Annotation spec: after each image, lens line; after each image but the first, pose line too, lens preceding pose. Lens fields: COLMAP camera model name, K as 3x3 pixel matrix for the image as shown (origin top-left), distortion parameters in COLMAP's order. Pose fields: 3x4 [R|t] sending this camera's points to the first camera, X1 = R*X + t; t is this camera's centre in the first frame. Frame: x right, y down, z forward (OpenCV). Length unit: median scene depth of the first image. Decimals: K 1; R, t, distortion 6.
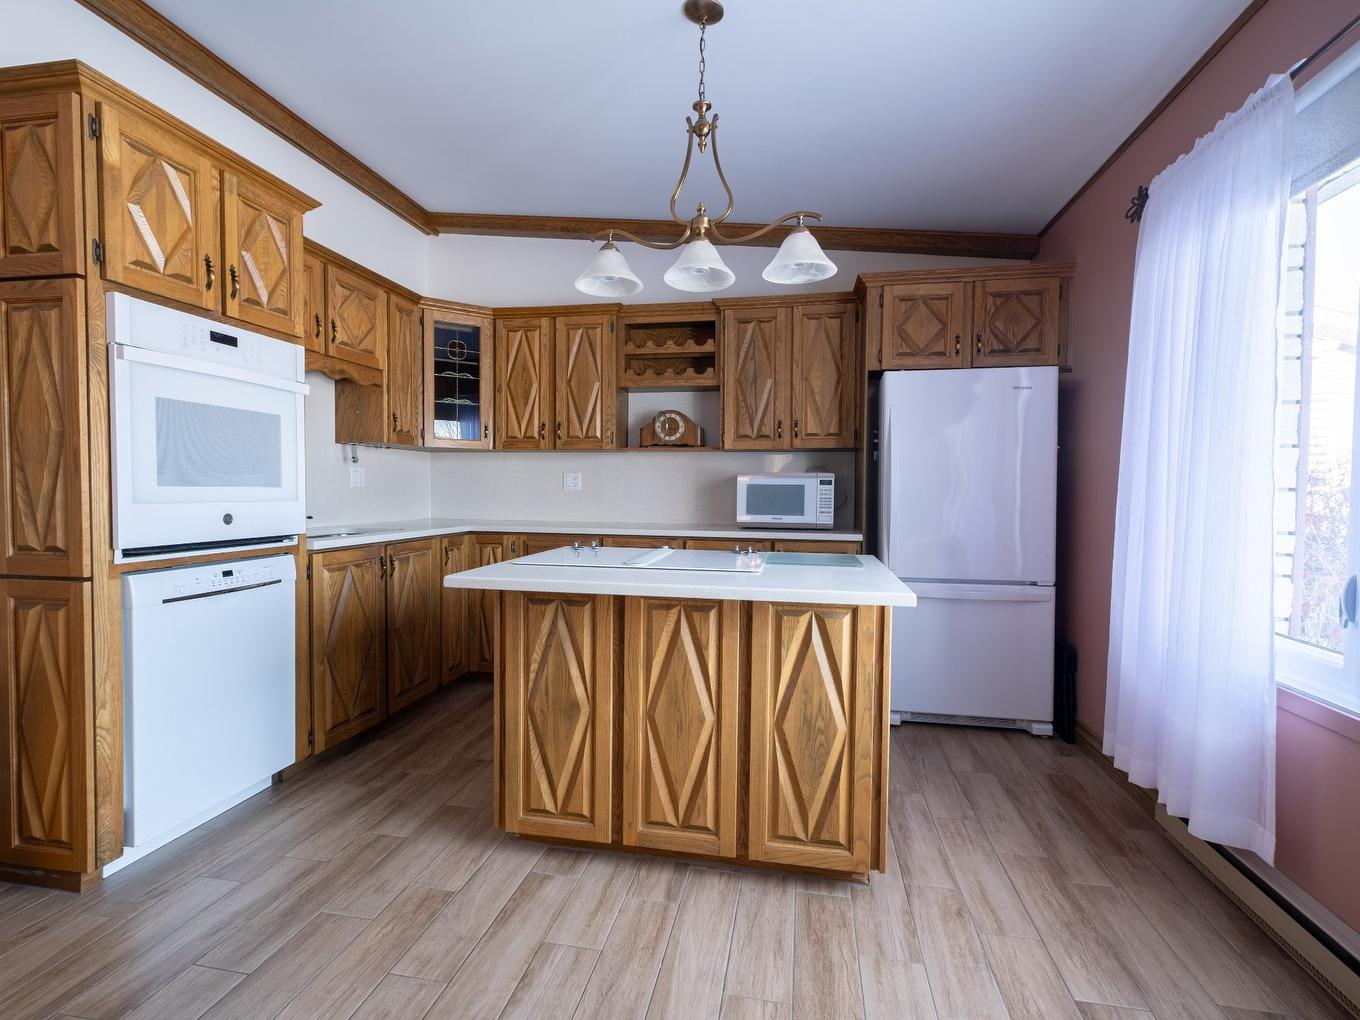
lens RADIAL K [[654.3, 0, 683.9], [0, 654.3, 509.9], [0, 0, 1]] dist [0.006388, 0.000311]
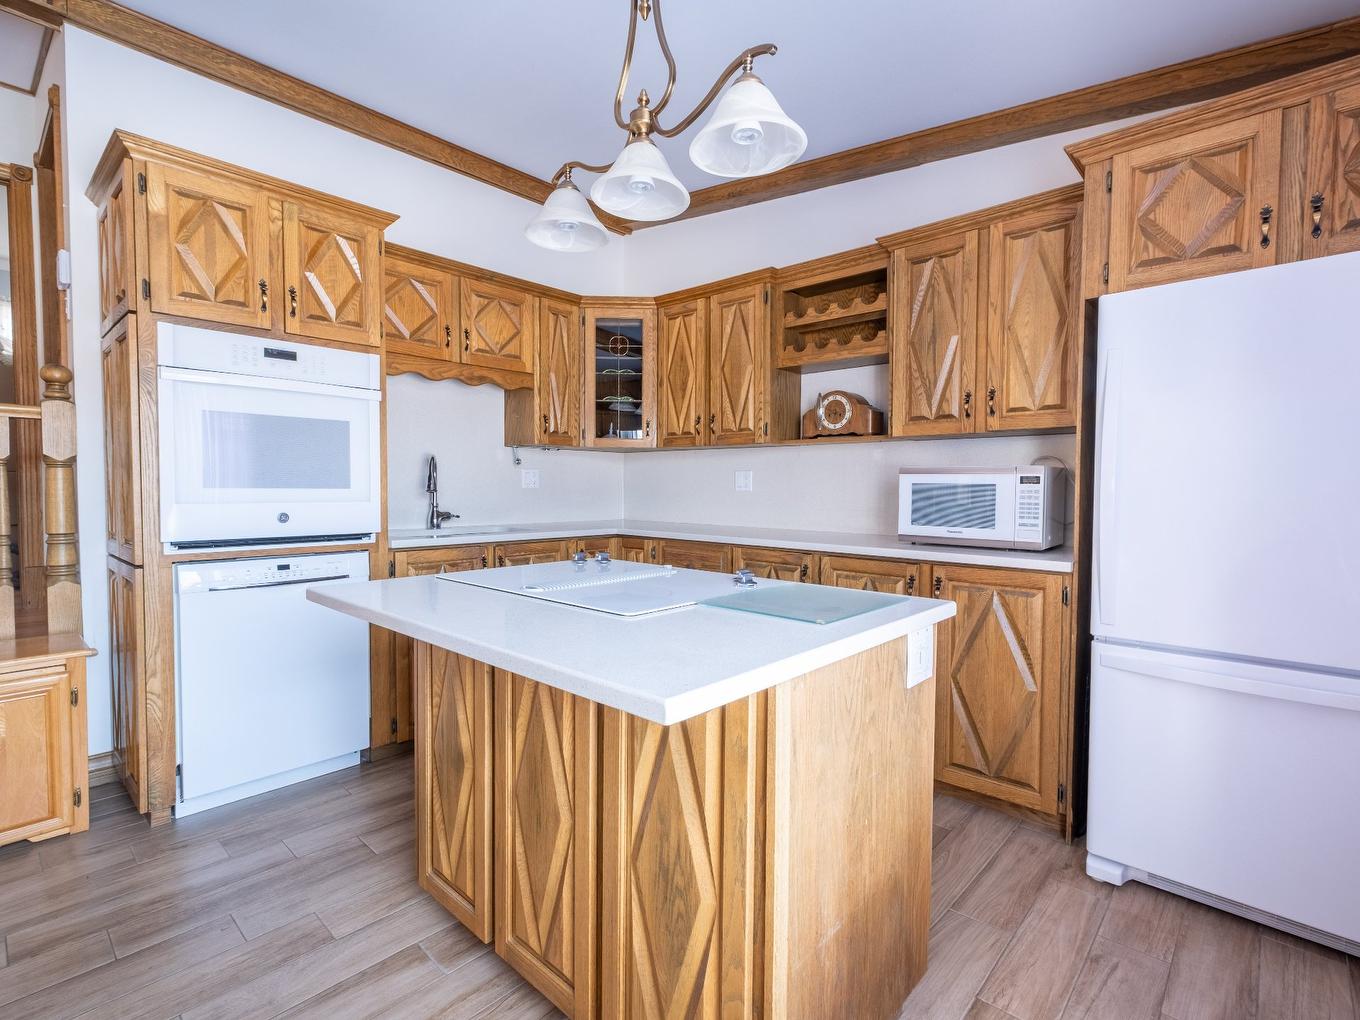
lens RADIAL K [[654.3, 0, 680.0], [0, 654.3, 510.2], [0, 0, 1]] dist [0.006388, 0.000311]
pose [[0.848678, 0.015997, -0.528668, 0.308985], [-0.015944, 0.999862, 0.004661, -0.009905], [0.528669, 0.004473, 0.848816, 0.286991]]
